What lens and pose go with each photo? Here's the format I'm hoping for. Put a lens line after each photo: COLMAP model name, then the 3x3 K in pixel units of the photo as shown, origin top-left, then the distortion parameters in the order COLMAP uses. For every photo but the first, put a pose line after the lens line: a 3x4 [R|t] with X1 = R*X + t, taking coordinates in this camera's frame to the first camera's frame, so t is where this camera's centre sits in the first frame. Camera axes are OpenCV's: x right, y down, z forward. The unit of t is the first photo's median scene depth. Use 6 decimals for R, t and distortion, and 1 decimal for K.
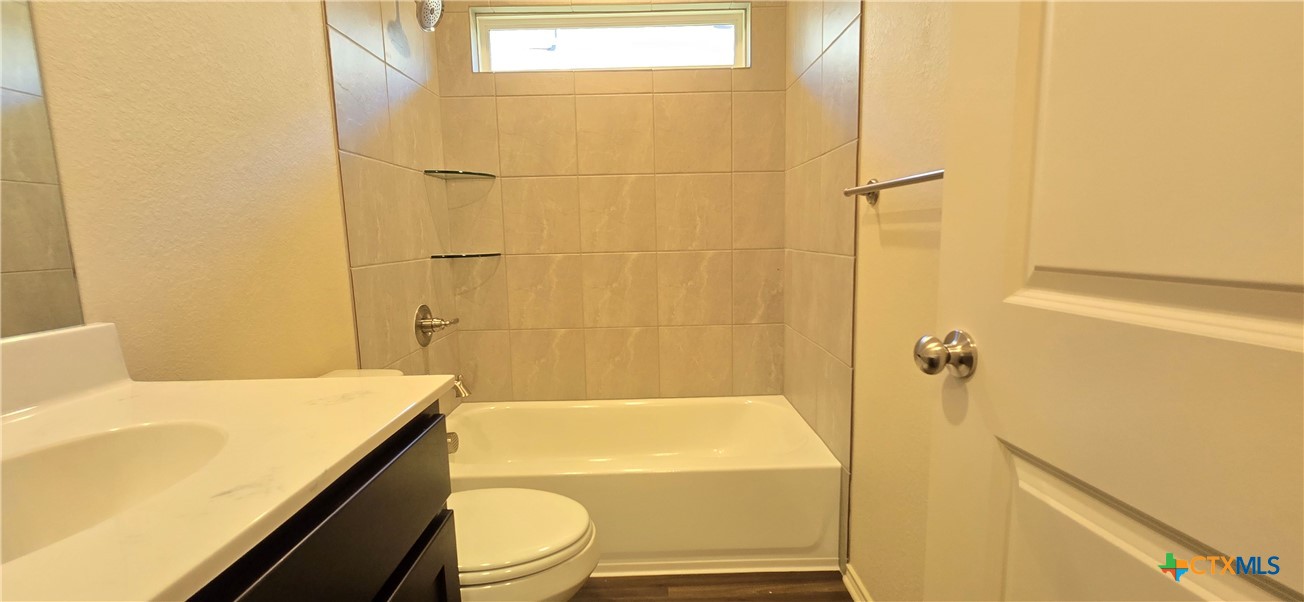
lens RADIAL K [[521.9, 0, 650.1], [0, 521.9, 300.9], [0, 0, 1]] dist [0.000181, -0.001168]
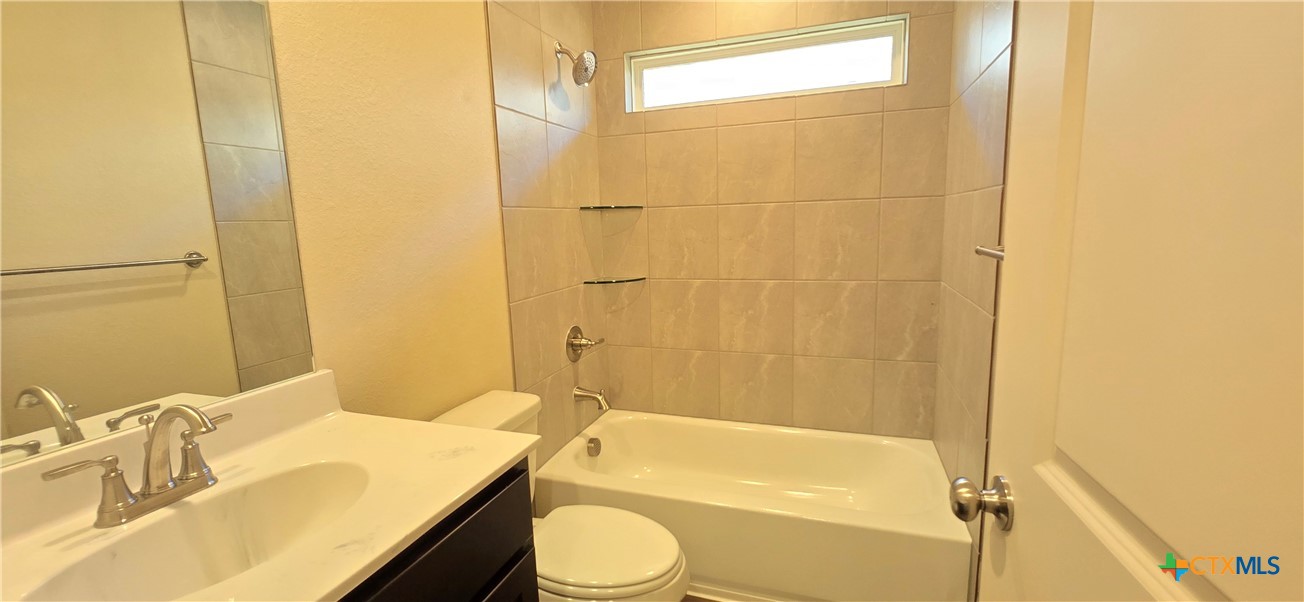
lens RADIAL K [[521.9, 0, 654.7], [0, 521.9, 303.4], [0, 0, 1]] dist [0.000181, -0.001168]
pose [[0.942970, 0.045752, -0.329718, 0.096310], [-0.035940, 0.998713, 0.035797, -0.081231], [0.330931, -0.021906, 0.943401, -0.018322]]
